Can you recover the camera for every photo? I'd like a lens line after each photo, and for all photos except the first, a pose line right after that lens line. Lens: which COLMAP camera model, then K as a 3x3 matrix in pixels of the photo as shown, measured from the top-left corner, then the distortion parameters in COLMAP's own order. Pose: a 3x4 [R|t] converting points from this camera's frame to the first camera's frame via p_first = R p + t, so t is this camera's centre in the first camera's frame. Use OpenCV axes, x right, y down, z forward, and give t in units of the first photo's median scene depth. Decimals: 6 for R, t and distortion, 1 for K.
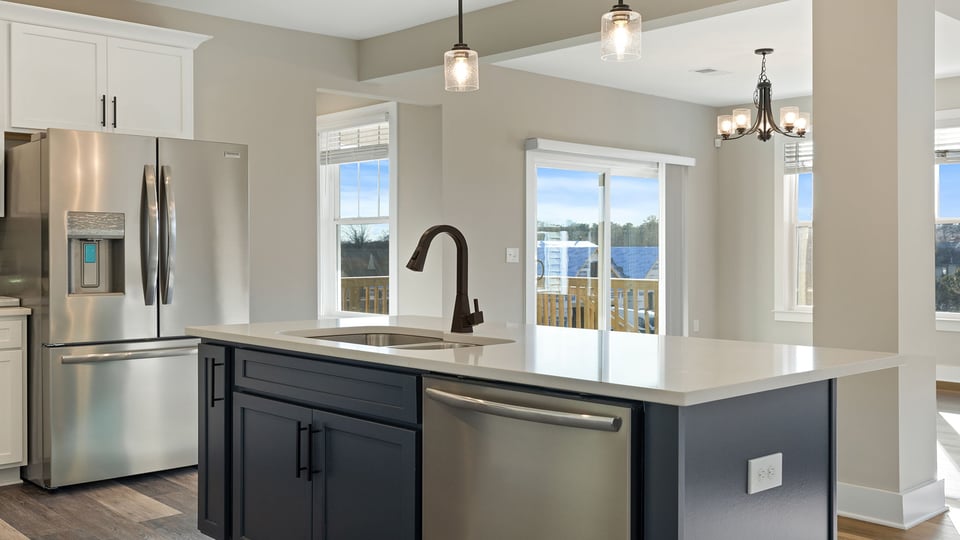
lens RADIAL K [[934.2, 0, 462.9], [0, 934.2, 254.9], [0, 0, 1]] dist [0.002348, 0.000000]
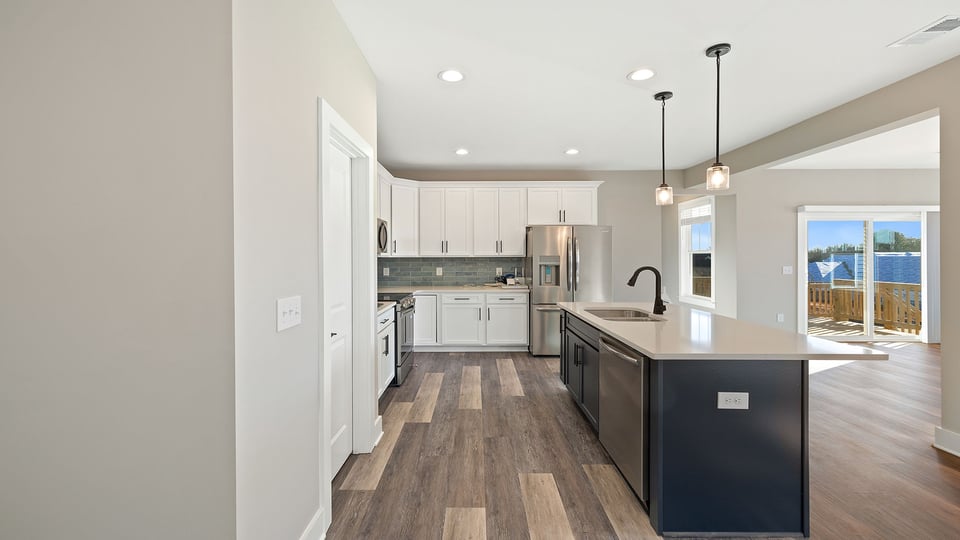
lens RADIAL K [[406.2, 0, 475.2], [0, 406.2, 258.2], [0, 0, 1]] dist [-0.001722, 0.000230]
pose [[0.737158, -0.000180, -0.675720, 0.235477], [-0.002276, 0.999994, -0.002750, -0.033308], [0.675716, 0.003565, 0.737153, -0.012863]]
